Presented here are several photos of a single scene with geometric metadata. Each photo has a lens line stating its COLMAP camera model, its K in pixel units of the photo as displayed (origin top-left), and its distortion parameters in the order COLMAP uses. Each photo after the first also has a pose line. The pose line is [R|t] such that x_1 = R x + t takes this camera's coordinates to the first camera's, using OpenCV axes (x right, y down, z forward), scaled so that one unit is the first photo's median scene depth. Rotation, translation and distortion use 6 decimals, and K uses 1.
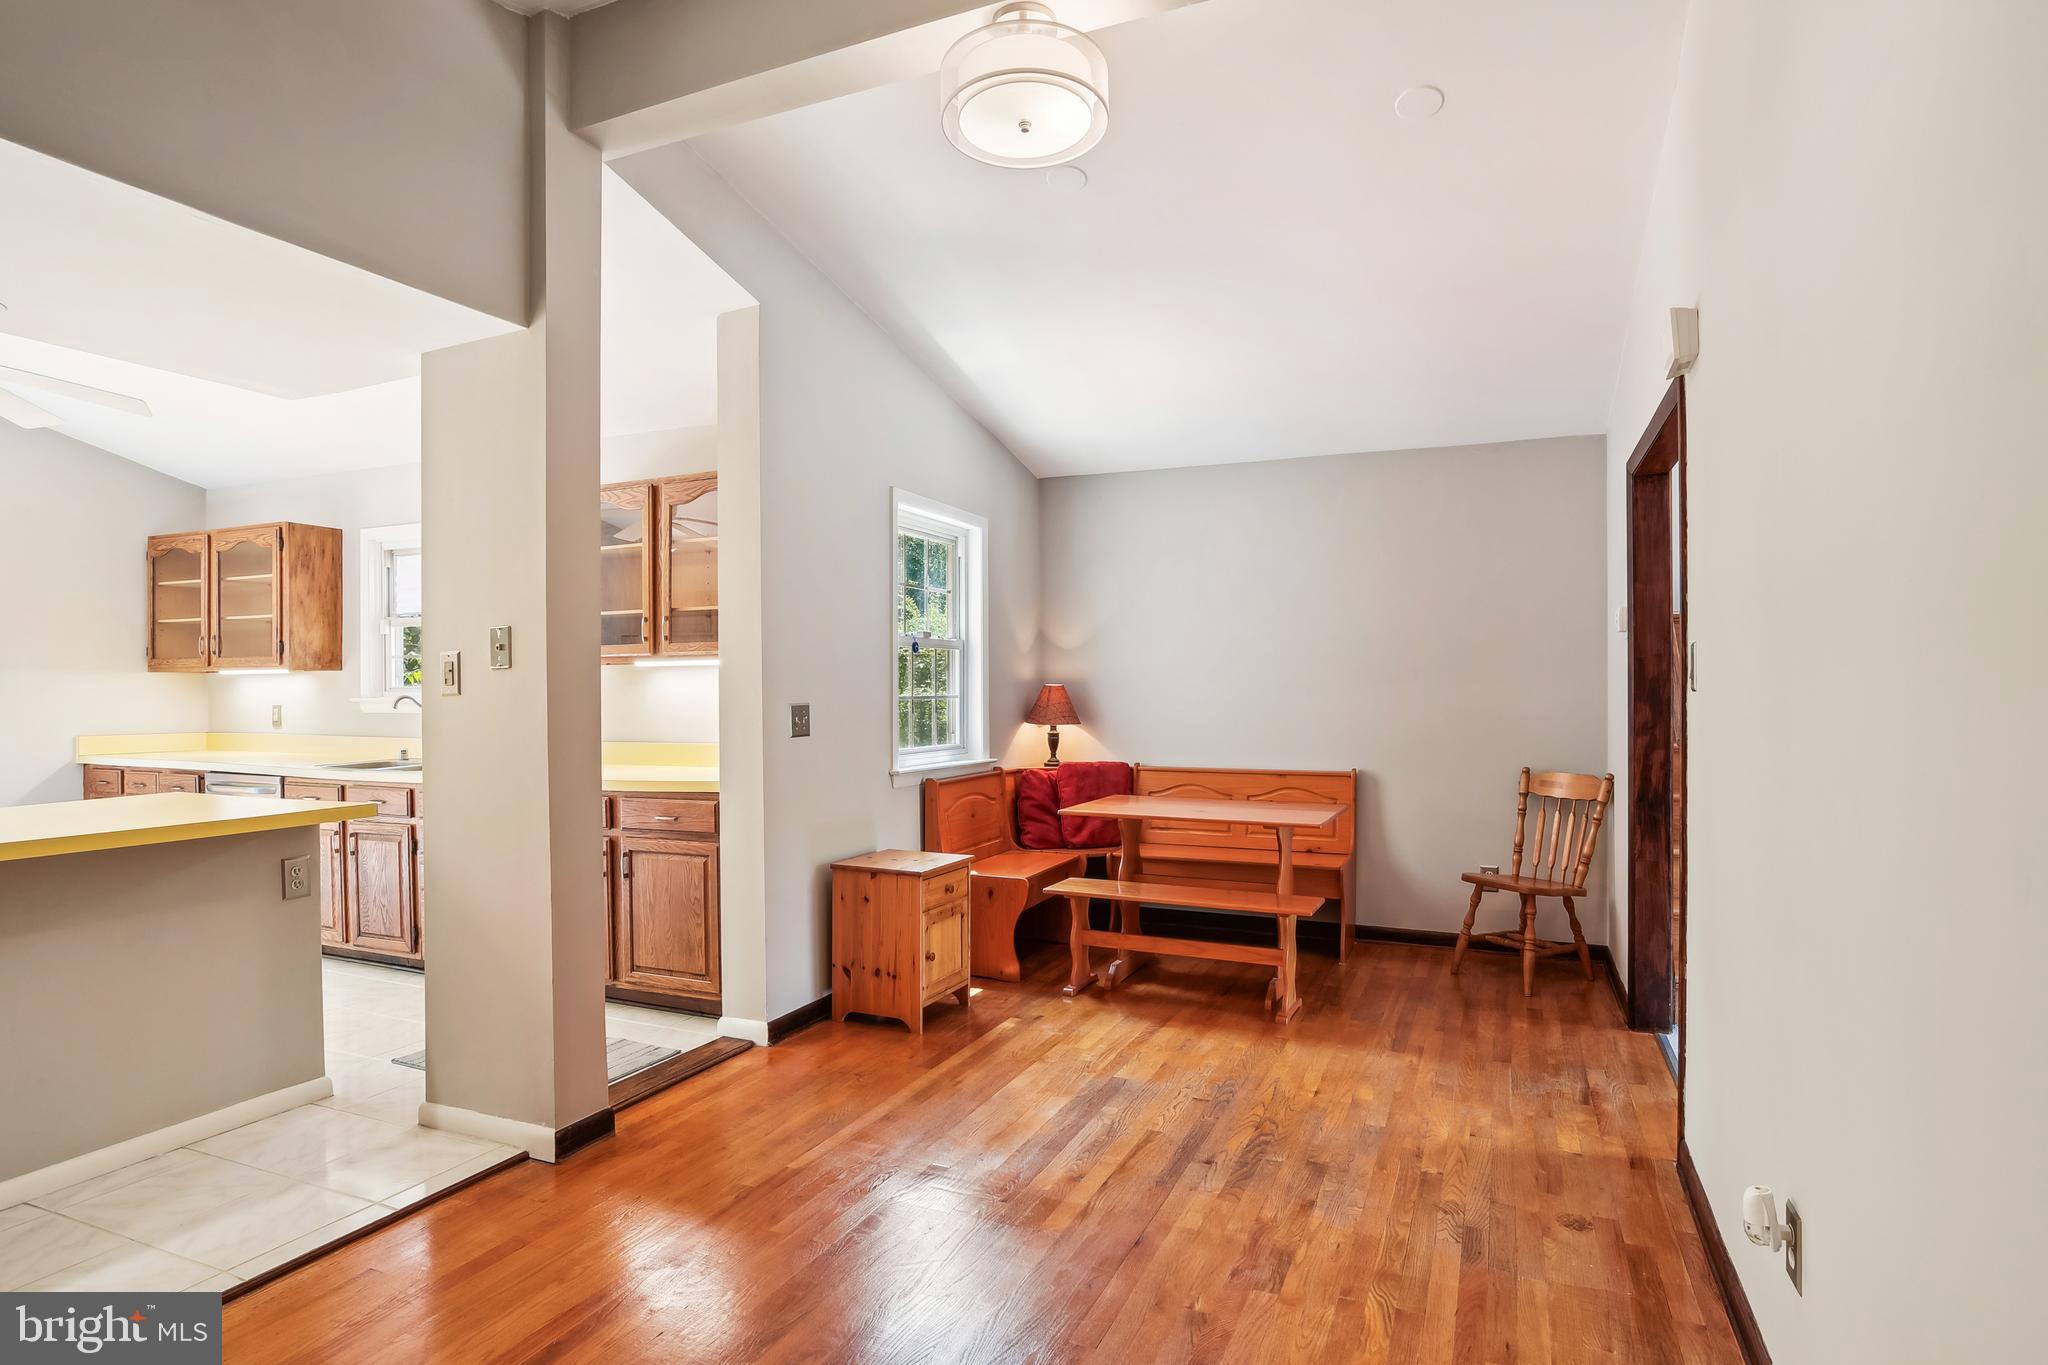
lens RADIAL K [[1066.5, 0, 1031.8], [0, 1066.5, 694.7], [0, 0, 1]] dist [-0.003157, 0.005281]
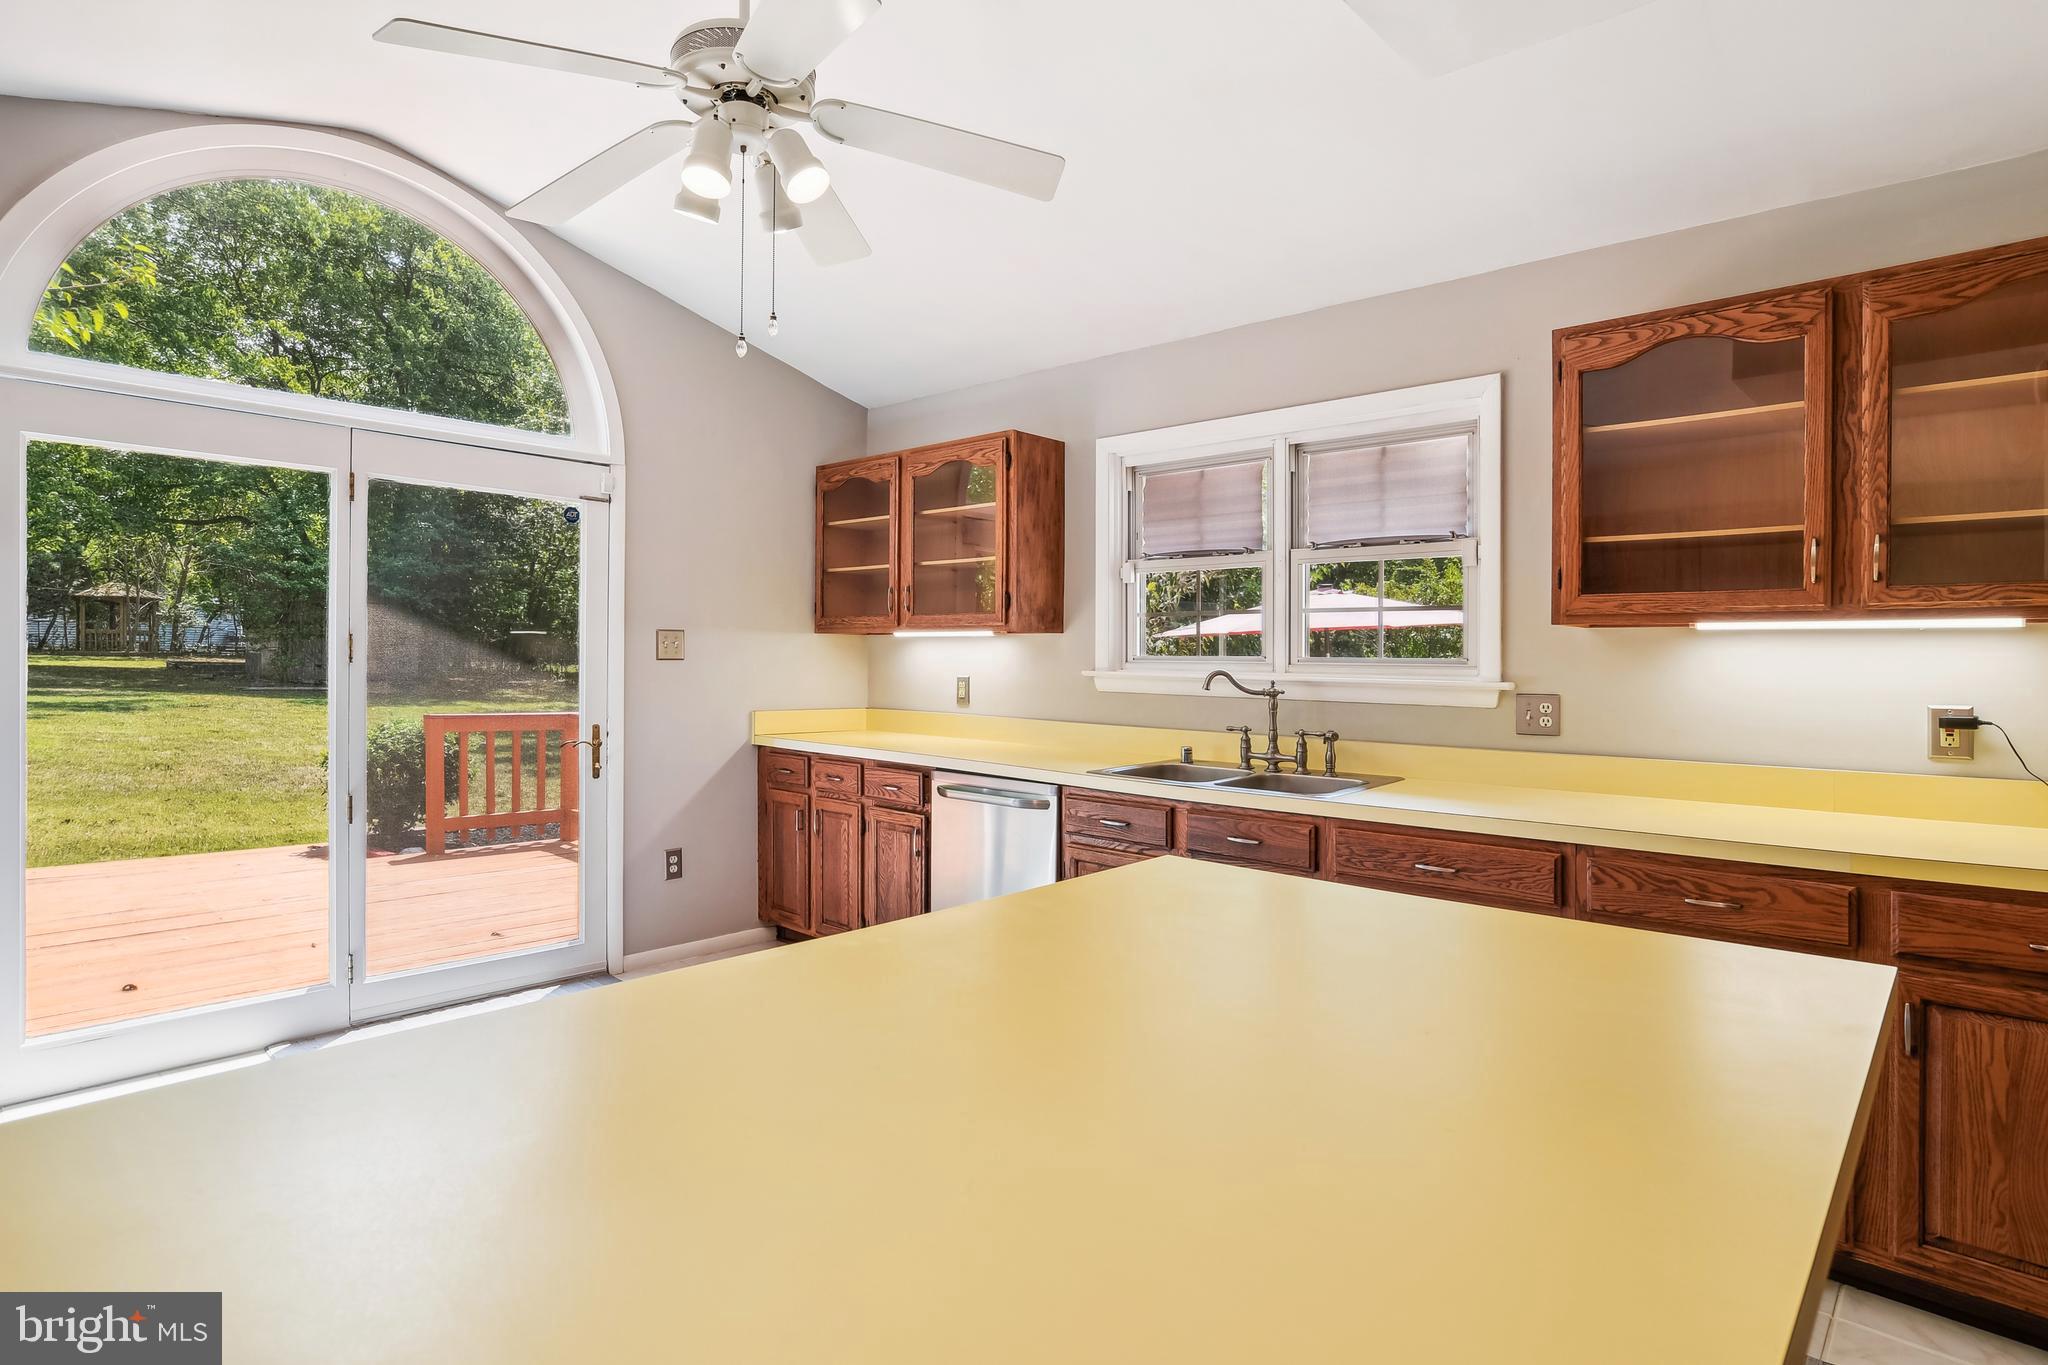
lens RADIAL K [[1066.5, 0, 1017.2], [0, 1066.5, 666.3], [0, 0, 1]] dist [-0.003157, 0.005281]
pose [[0.952058, 0.014492, -0.305574, -0.458077], [-0.011284, 0.999861, 0.012261, -0.008107], [0.305709, -0.008225, 0.952089, 0.290252]]
